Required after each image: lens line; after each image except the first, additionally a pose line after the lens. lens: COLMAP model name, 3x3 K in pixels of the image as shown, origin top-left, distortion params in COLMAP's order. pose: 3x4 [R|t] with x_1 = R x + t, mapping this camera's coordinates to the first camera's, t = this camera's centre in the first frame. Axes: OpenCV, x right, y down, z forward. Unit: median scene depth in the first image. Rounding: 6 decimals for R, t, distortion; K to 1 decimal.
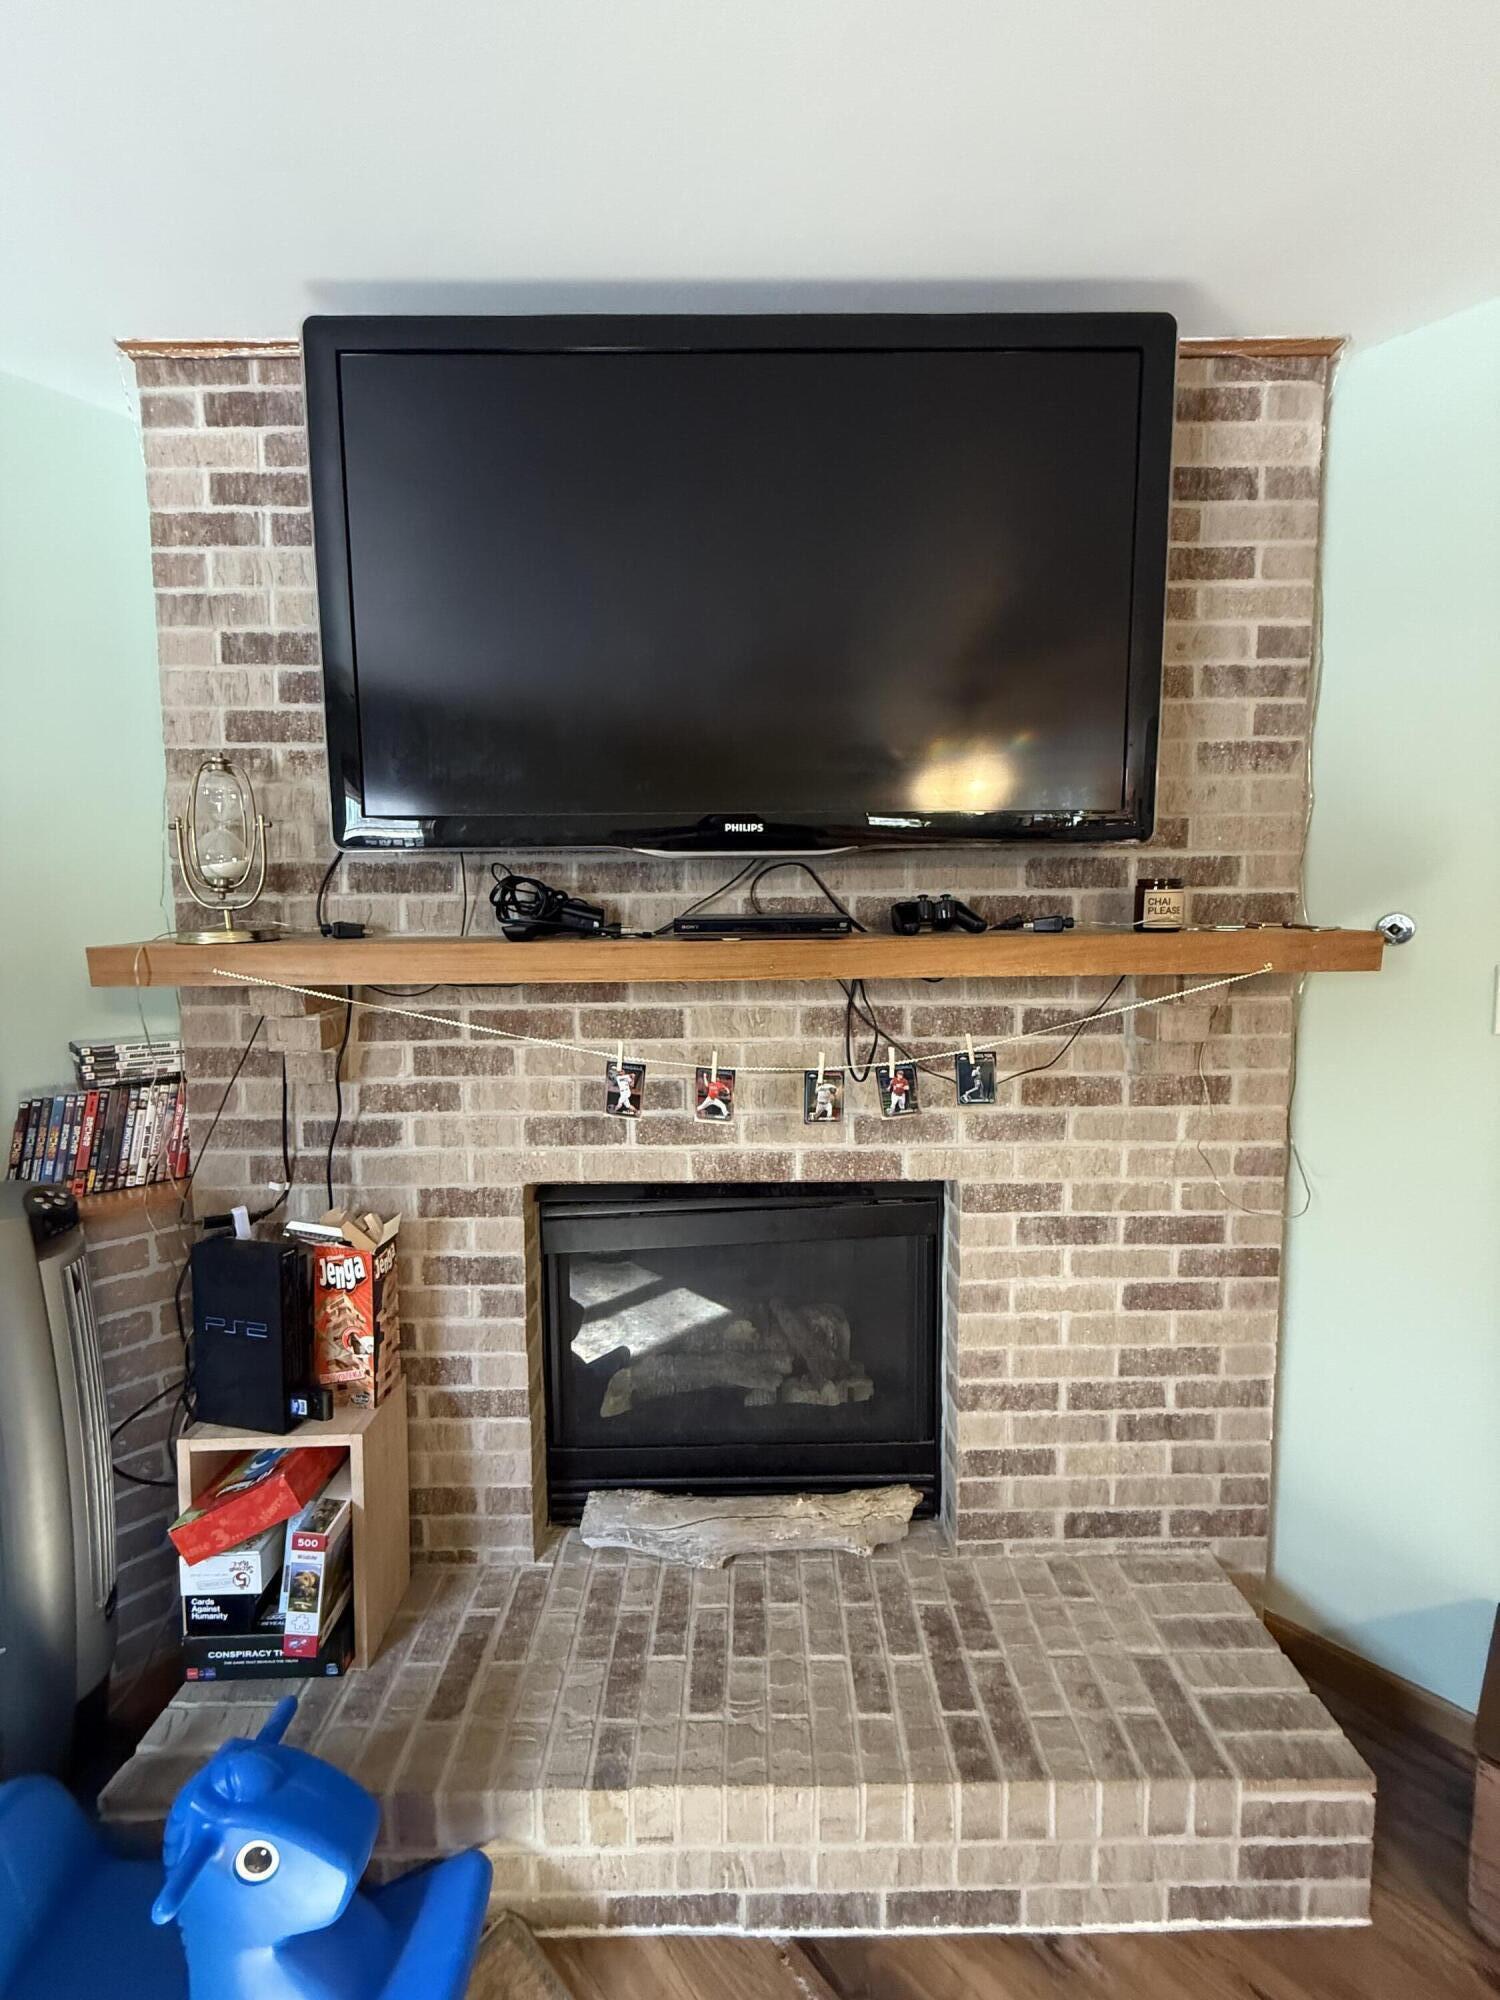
lens RADIAL K [[798.9, 0, 754.1], [0, 798.9, 1002.0], [0, 0, 1]] dist [0.000343, 0.000197]
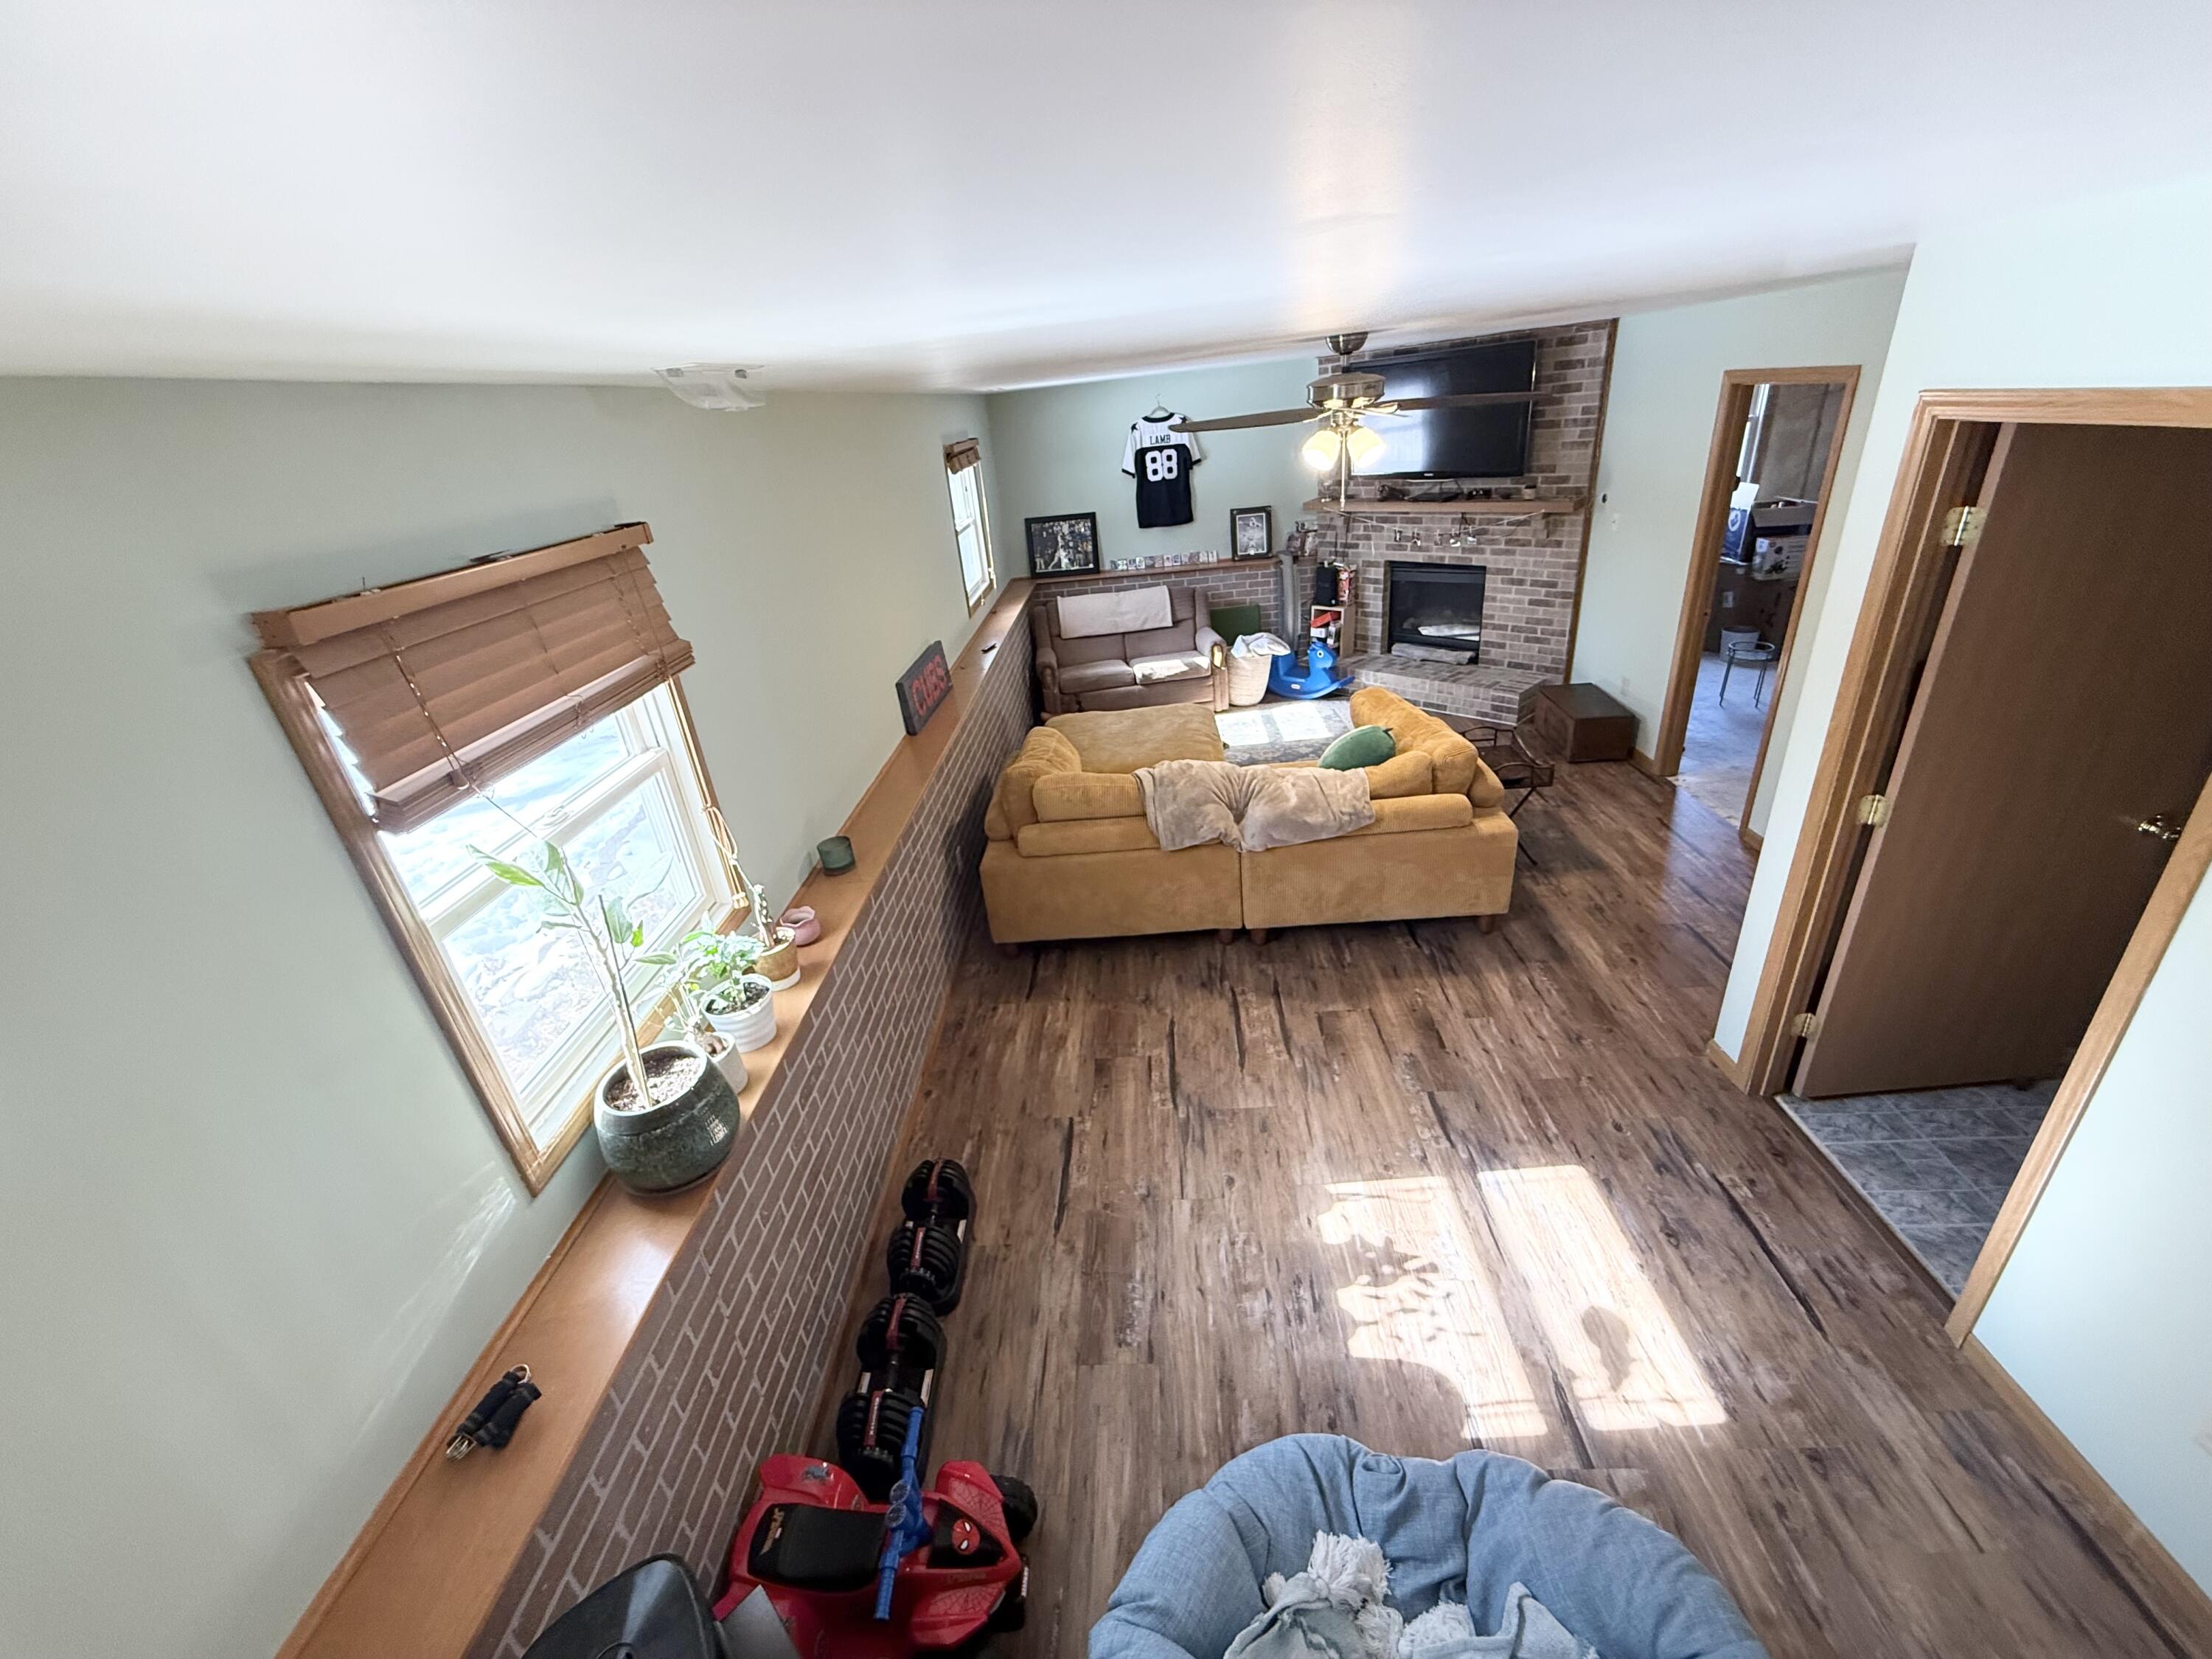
lens RADIAL K [[883.6, 0, 1108.8], [0, 883.6, 829.3], [0, 0, 1]] dist [0.000343, 0.000197]
pose [[0.680552, 0.264532, -0.683280, 2.249591], [0.030732, 0.921425, 0.387339, -0.308492], [0.732055, -0.284602, 0.618948, -3.298474]]
